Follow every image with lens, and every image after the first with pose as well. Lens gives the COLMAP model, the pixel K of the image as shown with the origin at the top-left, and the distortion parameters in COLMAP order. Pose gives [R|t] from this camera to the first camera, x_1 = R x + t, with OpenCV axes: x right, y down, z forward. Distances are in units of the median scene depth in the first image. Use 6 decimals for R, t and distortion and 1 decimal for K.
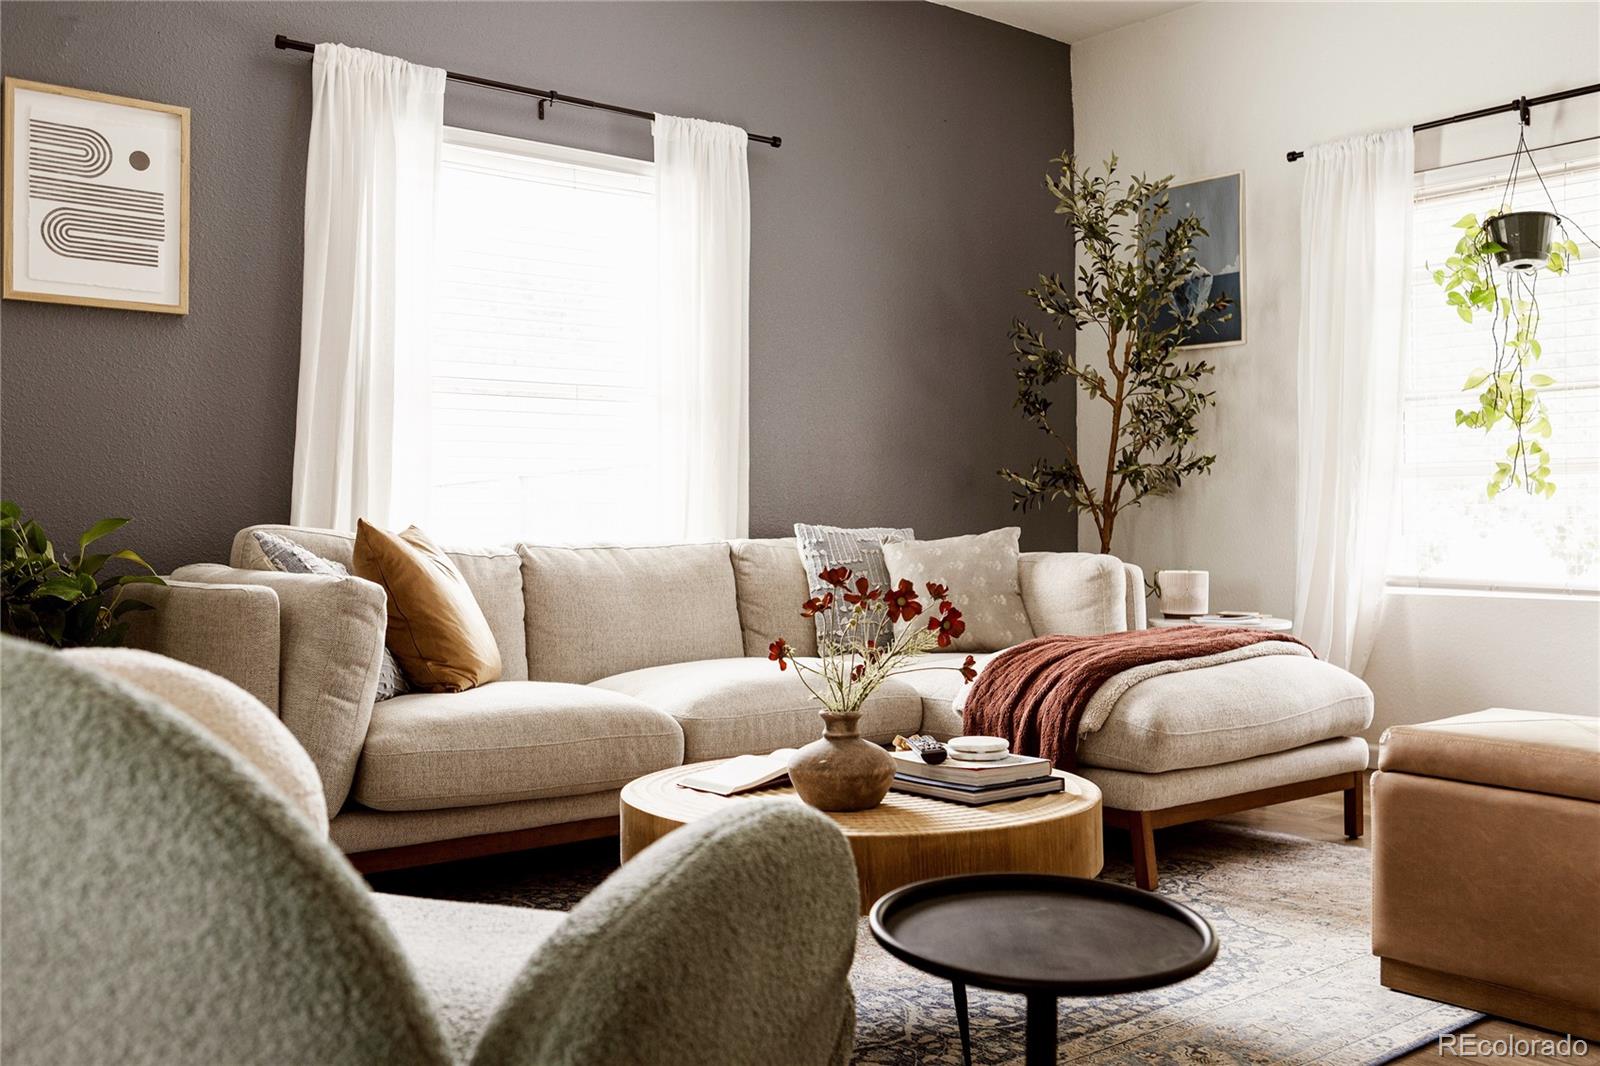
lens RADIAL K [[1425.0, 0, 811.8], [0, 1425.0, 526.0], [0, 0, 1]] dist [0.031010, -0.028426]
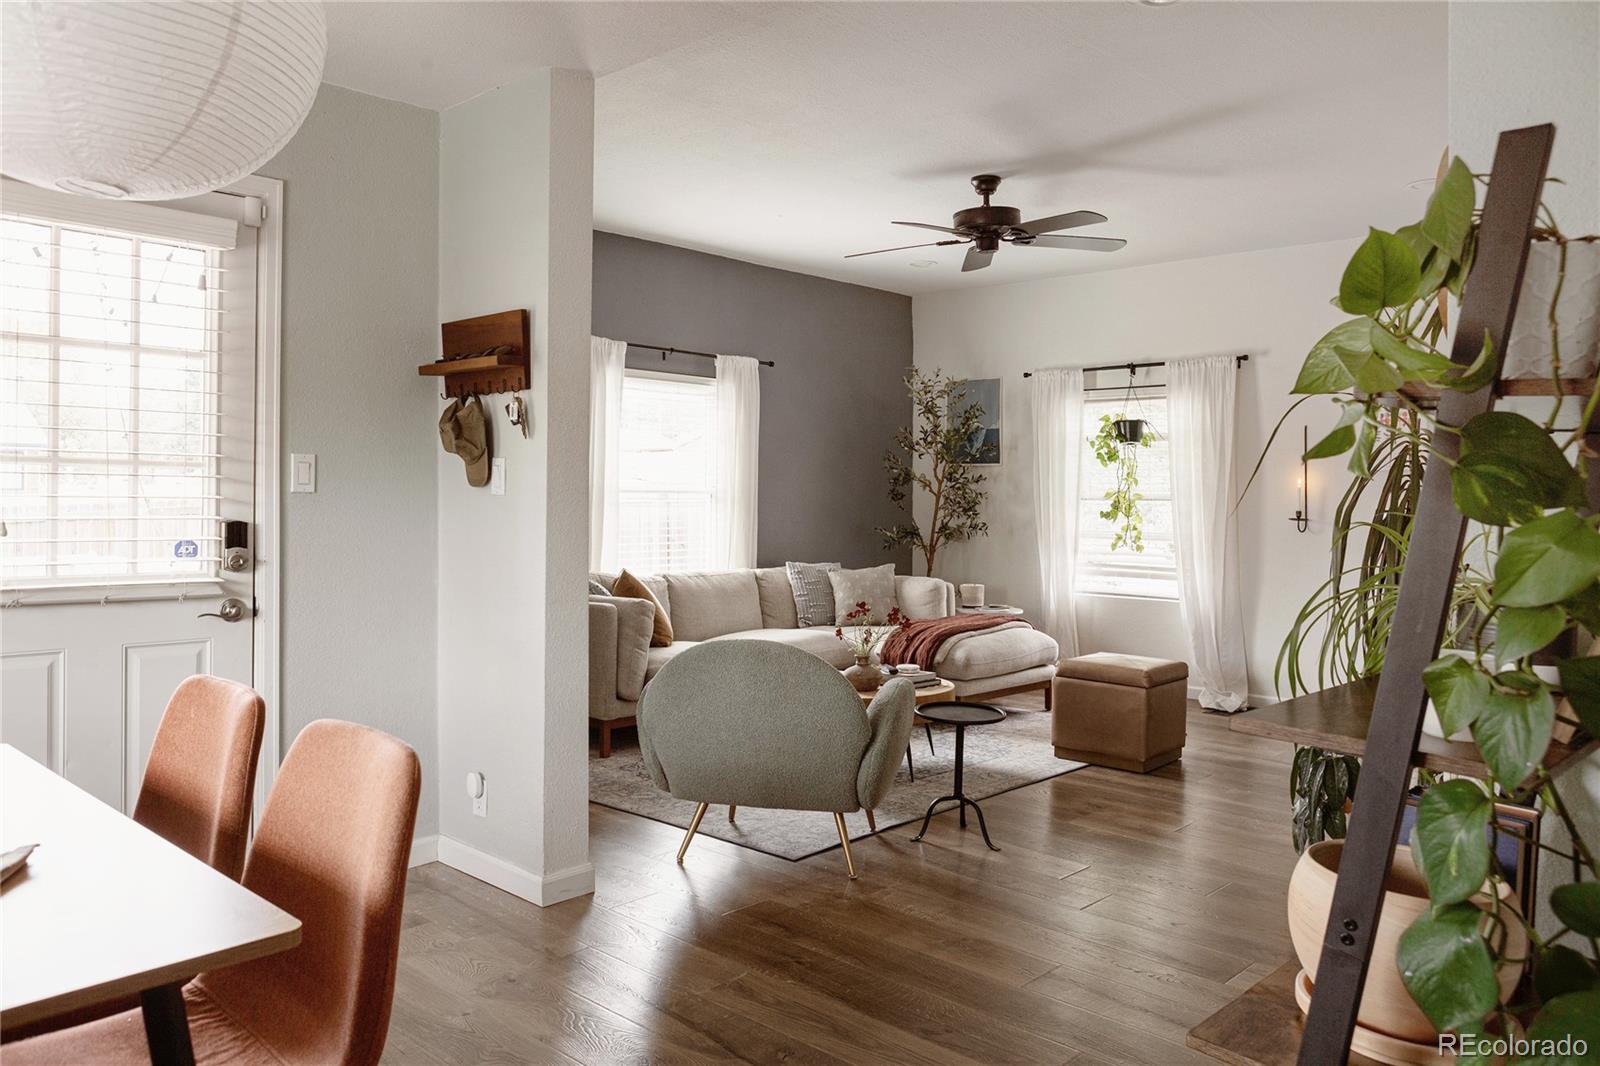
lens RADIAL K [[1110.4, 0, 791.2], [0, 1110.4, 539.7], [0, 0, 1]] dist [0.003196, 0.000847]
pose [[0.992551, 0.007825, 0.121576, -0.196555], [-0.011353, 0.999534, 0.028352, -0.077360], [-0.121297, -0.029521, 0.992177, -0.561177]]
